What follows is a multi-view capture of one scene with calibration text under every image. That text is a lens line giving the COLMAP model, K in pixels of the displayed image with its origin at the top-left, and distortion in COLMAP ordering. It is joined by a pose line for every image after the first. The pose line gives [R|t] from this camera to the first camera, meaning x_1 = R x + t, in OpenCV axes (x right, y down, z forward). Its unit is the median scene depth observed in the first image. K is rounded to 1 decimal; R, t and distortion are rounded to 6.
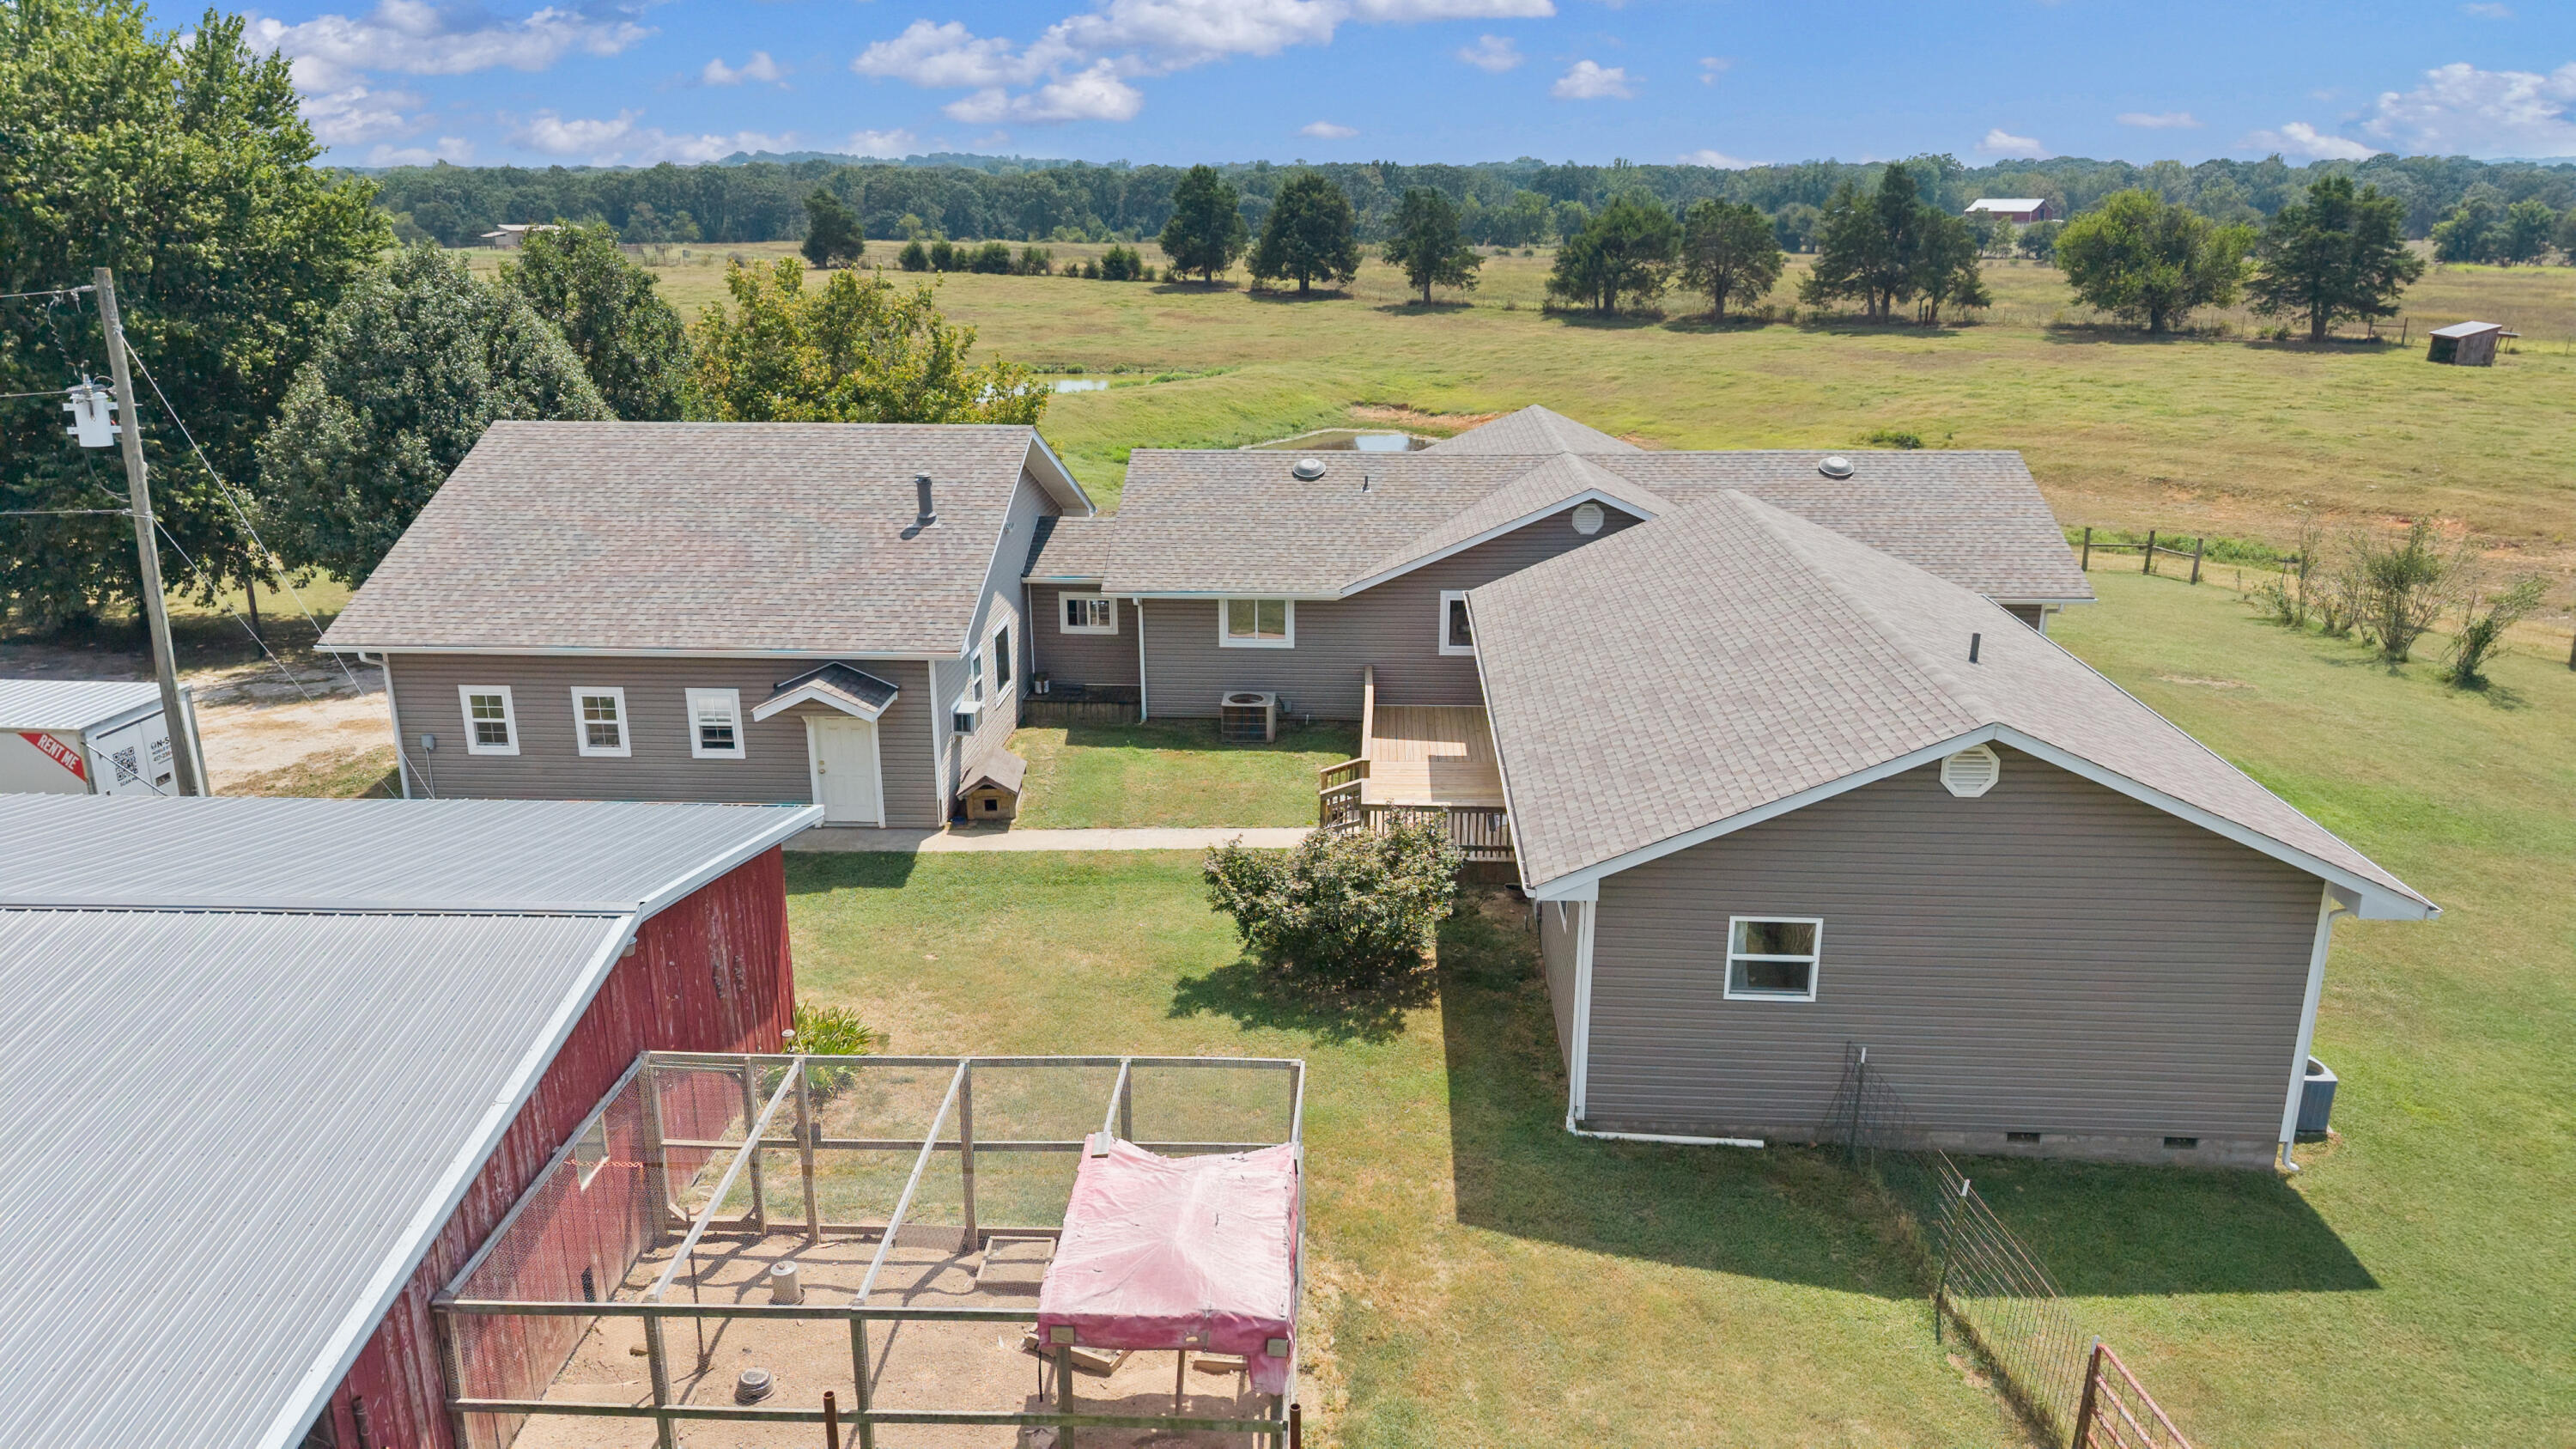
lens RADIAL K [[1711.9, 0, 1290.9], [0, 1711.9, 677.4], [0, 0, 1]] dist [0.054140, -0.087286]
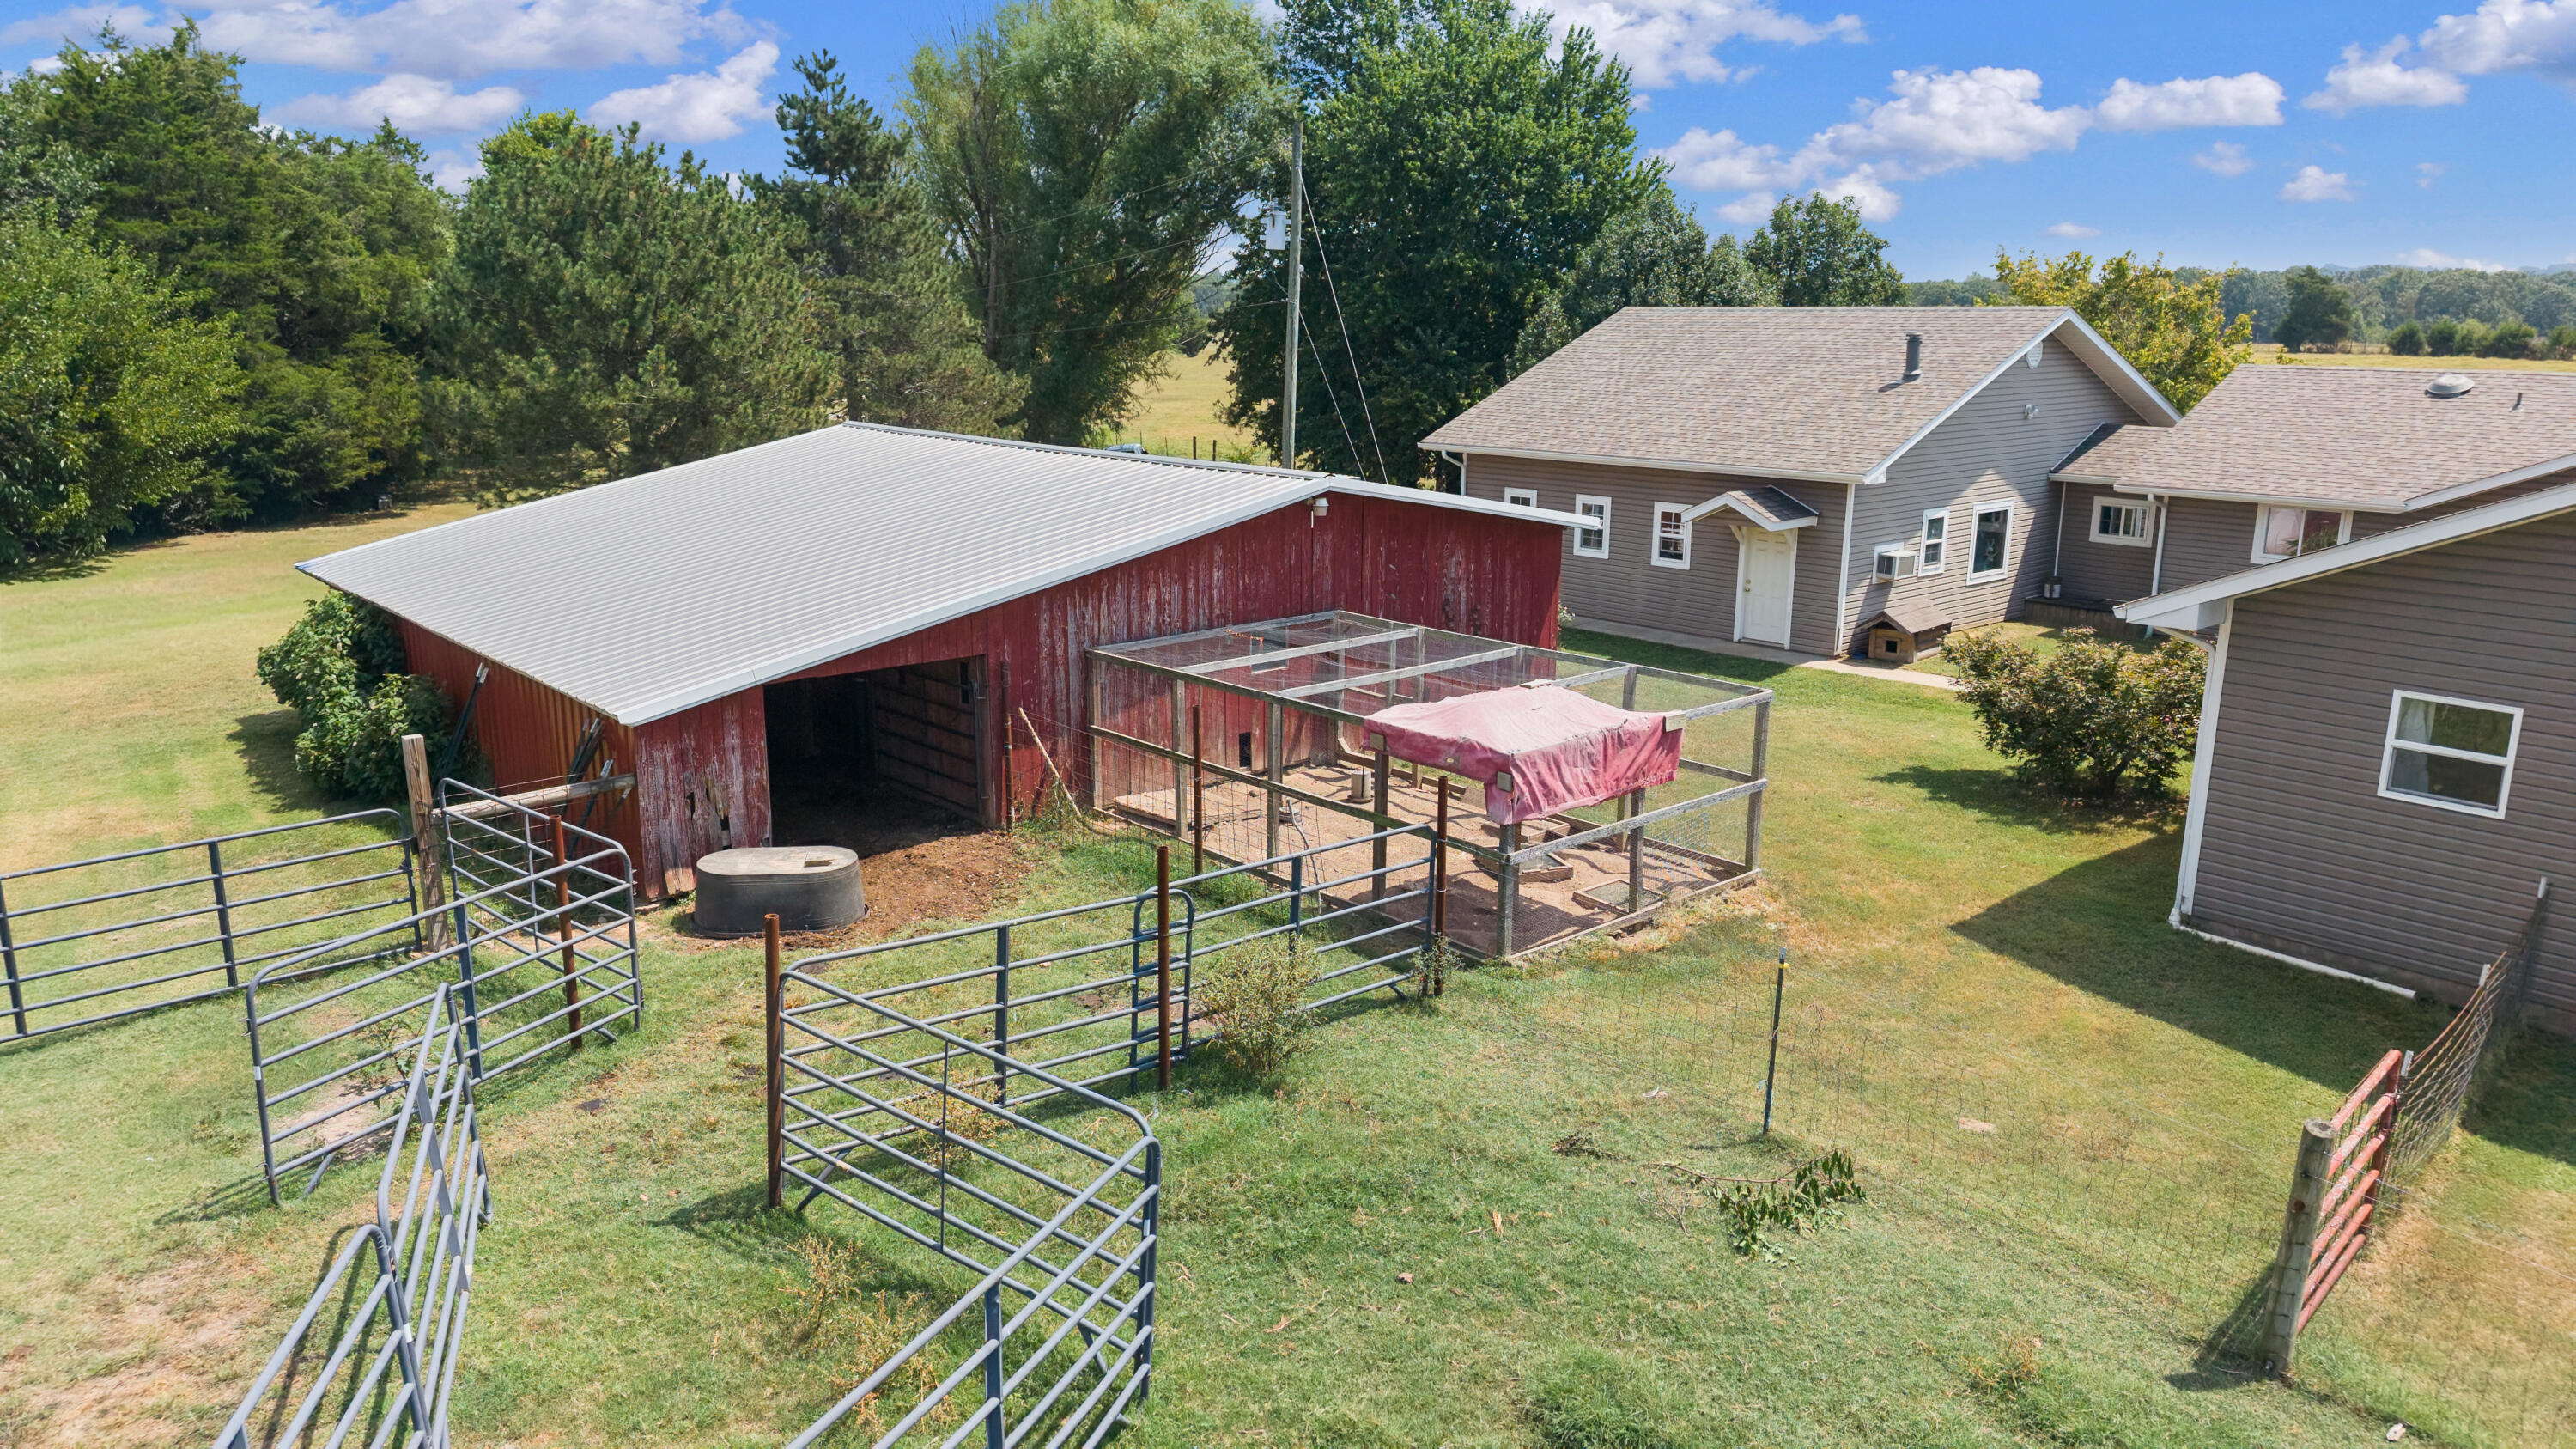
lens RADIAL K [[1708.1, 0, 1285.1], [0, 1708.1, 732.6], [0, 0, 1]] dist [0.035500, -0.051952]
pose [[0.682071, 0.176326, -0.709710, 0.227928], [-0.200660, 0.978372, 0.050228, 0.106742], [0.703218, 0.108151, 0.702701, 0.027301]]
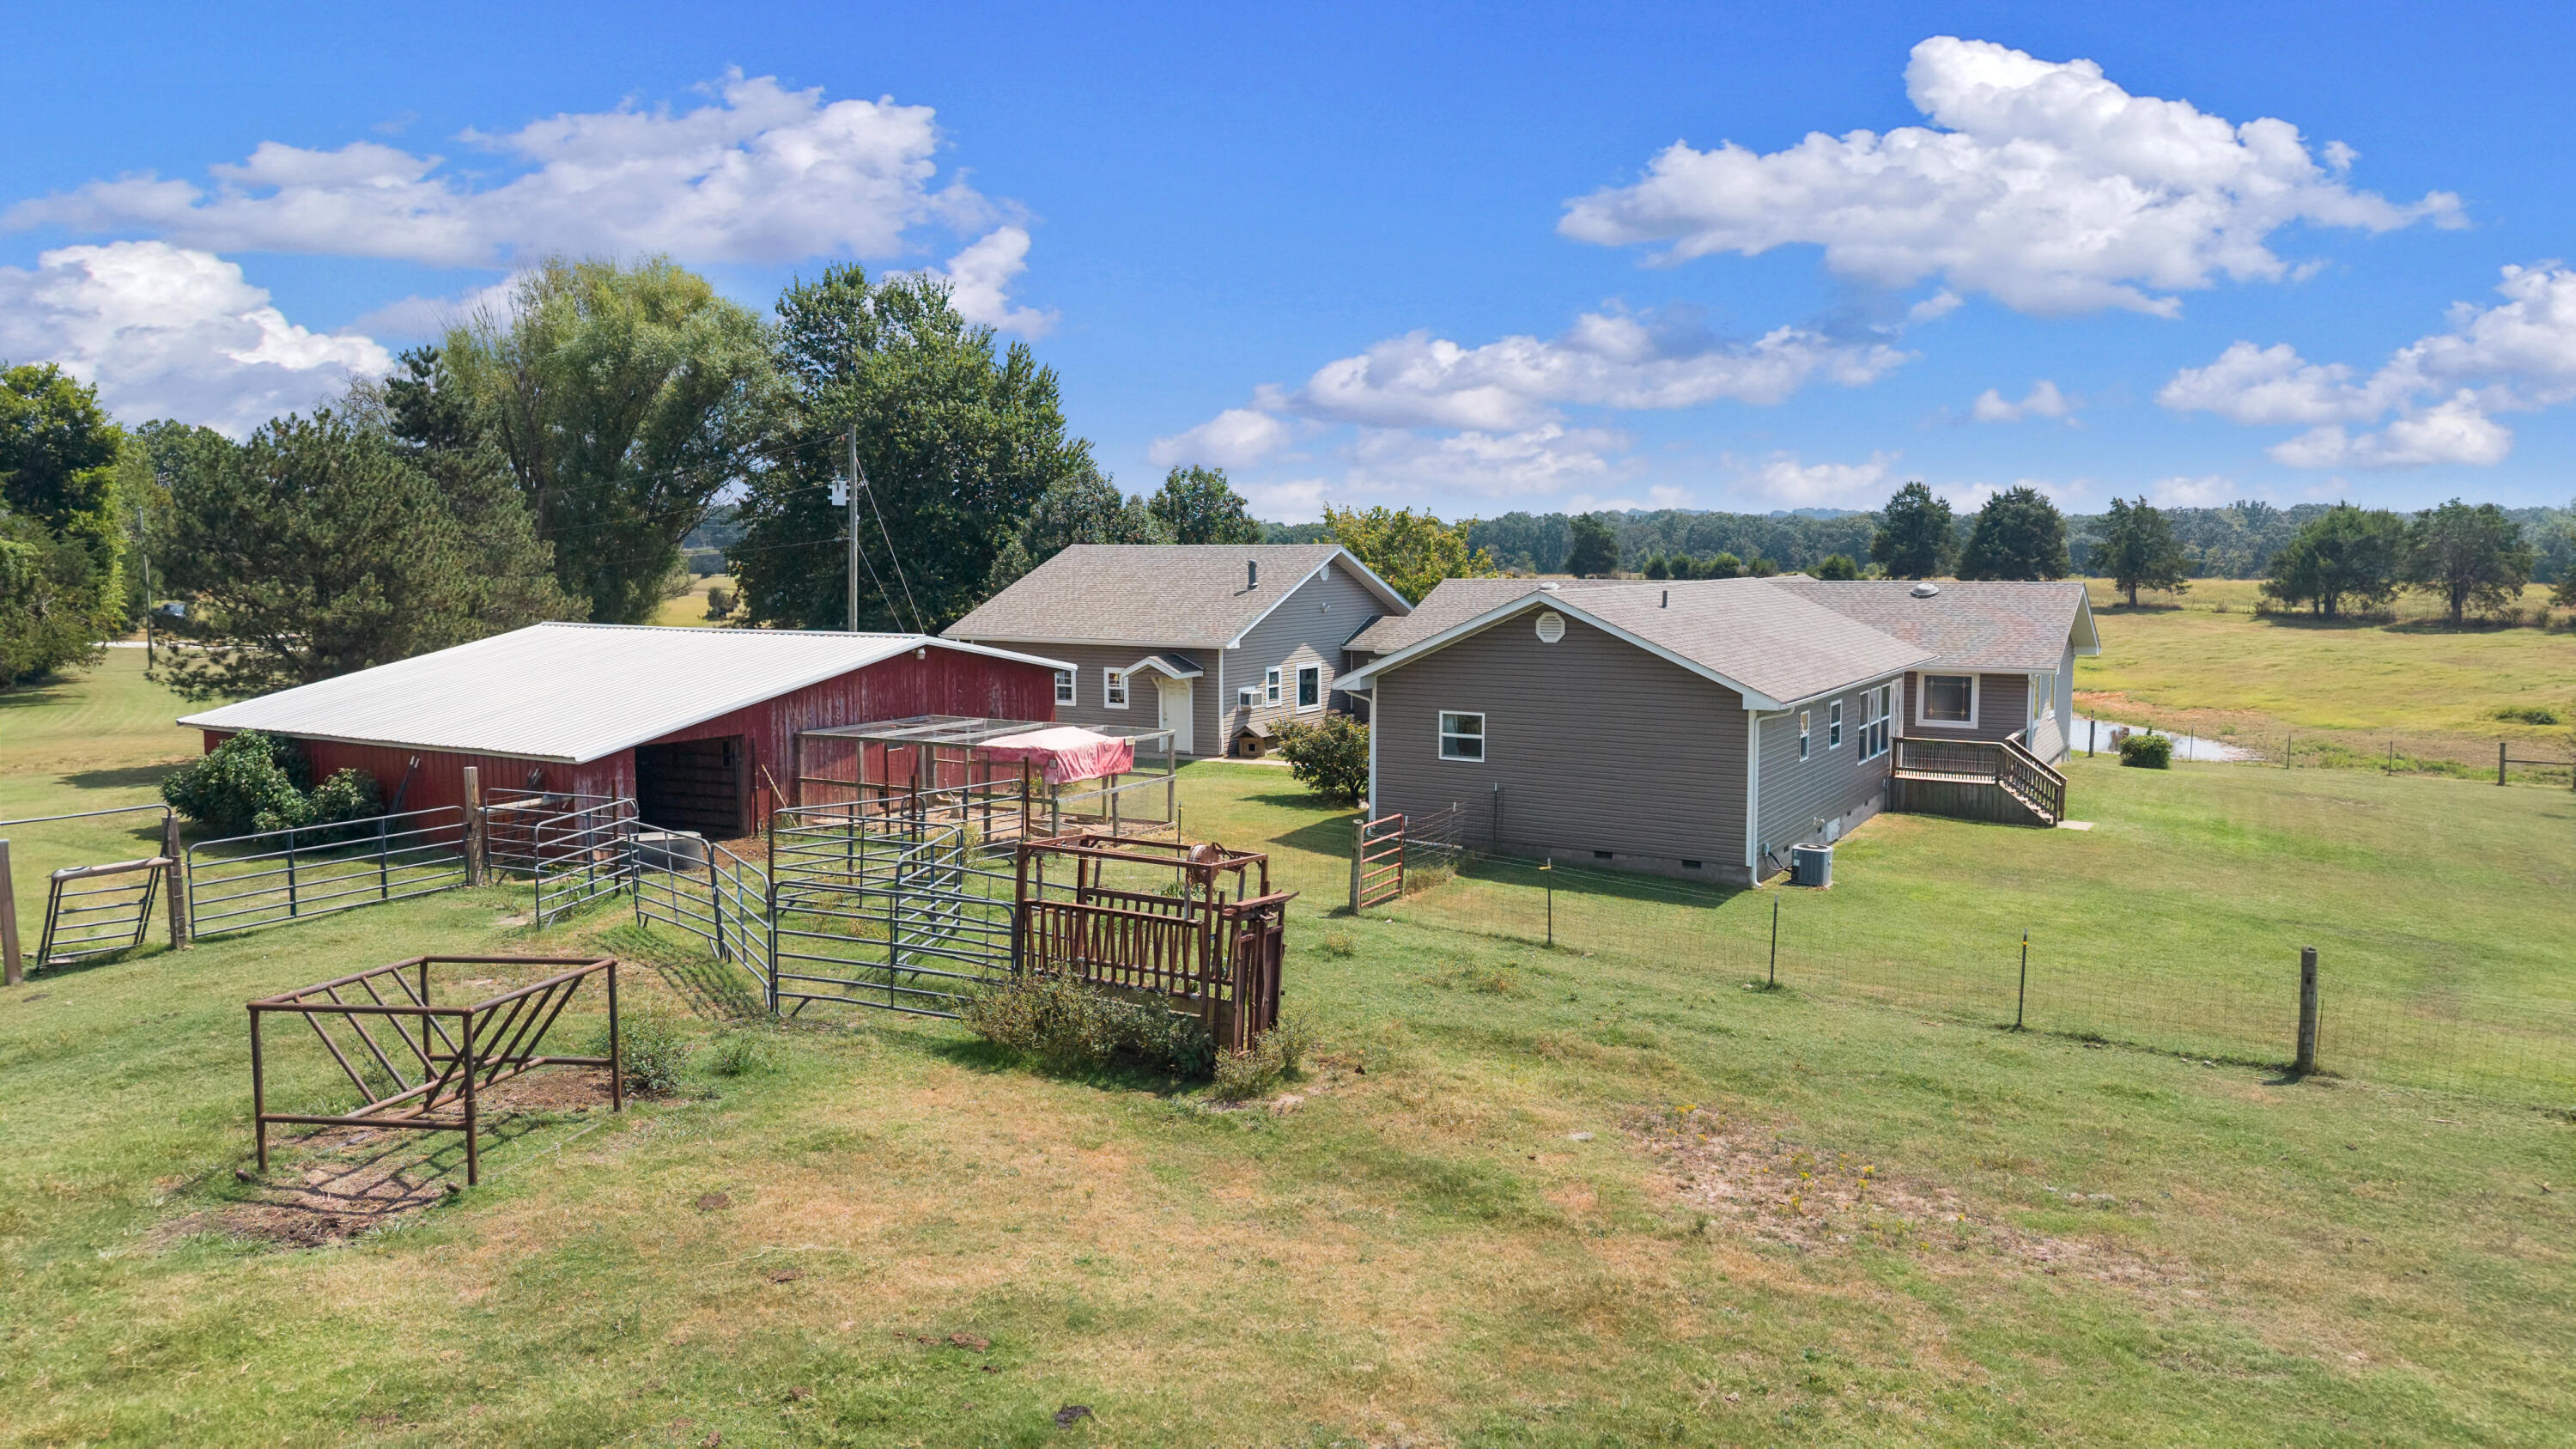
lens RADIAL K [[1708.1, 0, 1285.1], [0, 1708.1, 732.6], [0, 0, 1]] dist [0.035500, -0.051952]
pose [[0.882229, 0.050378, -0.468118, 0.461728], [-0.127790, 0.982557, -0.135095, 0.205730], [0.453147, 0.179006, 0.873278, -0.320778]]
